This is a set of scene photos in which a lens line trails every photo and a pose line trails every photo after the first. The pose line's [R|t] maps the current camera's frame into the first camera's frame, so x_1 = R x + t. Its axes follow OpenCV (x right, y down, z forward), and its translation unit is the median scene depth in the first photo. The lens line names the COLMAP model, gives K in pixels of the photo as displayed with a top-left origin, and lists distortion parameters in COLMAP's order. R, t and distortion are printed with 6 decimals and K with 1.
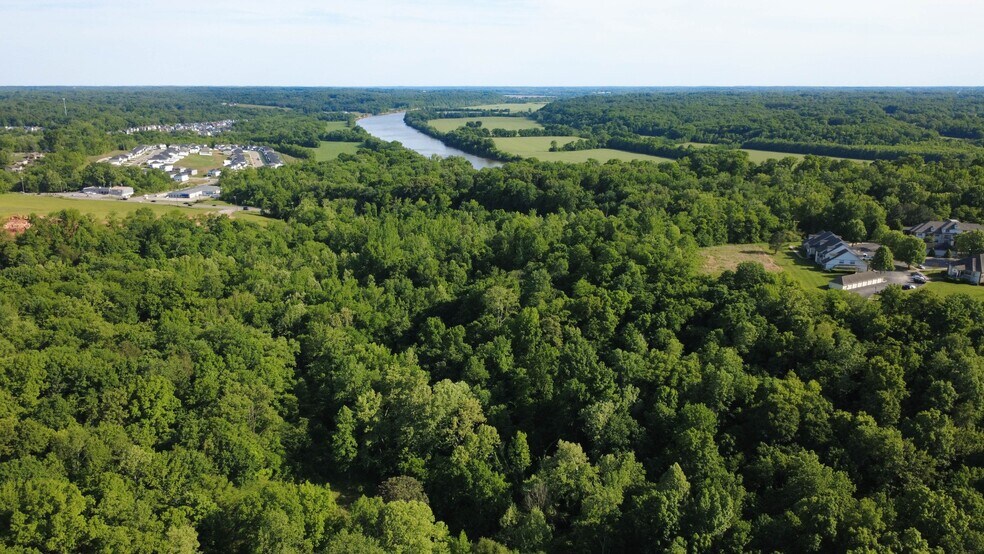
lens RADIAL K [[718.2, 0, 492.0], [0, 718.2, 277.0], [0, 0, 1]] dist [-0.002731, -0.001184]
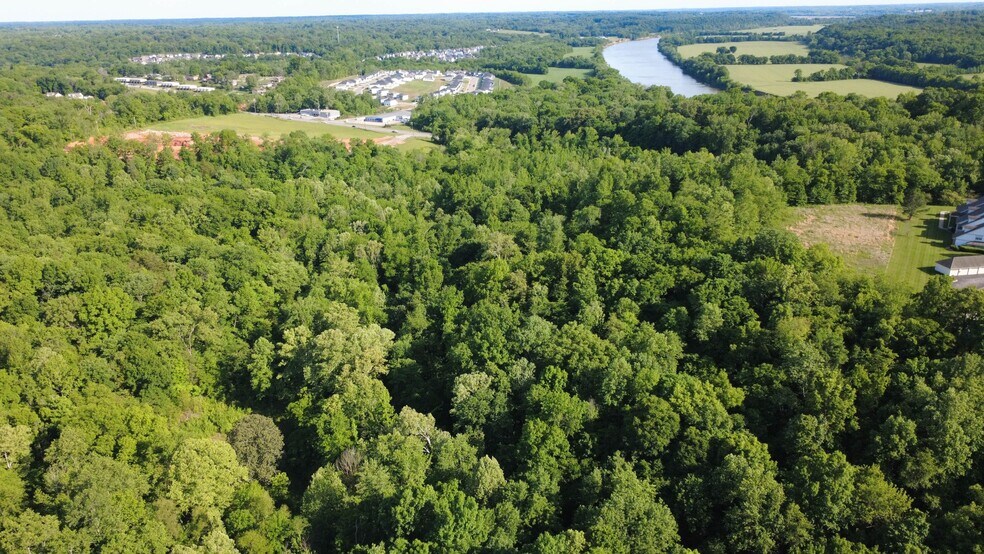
lens RADIAL K [[718.2, 0, 492.0], [0, 718.2, 277.0], [0, 0, 1]] dist [-0.002731, -0.001184]
pose [[0.931442, 0.107312, -0.347707, 0.121053], [-0.073117, 0.991233, 0.110054, -0.011337], [0.356469, -0.077086, 0.931122, 0.047350]]
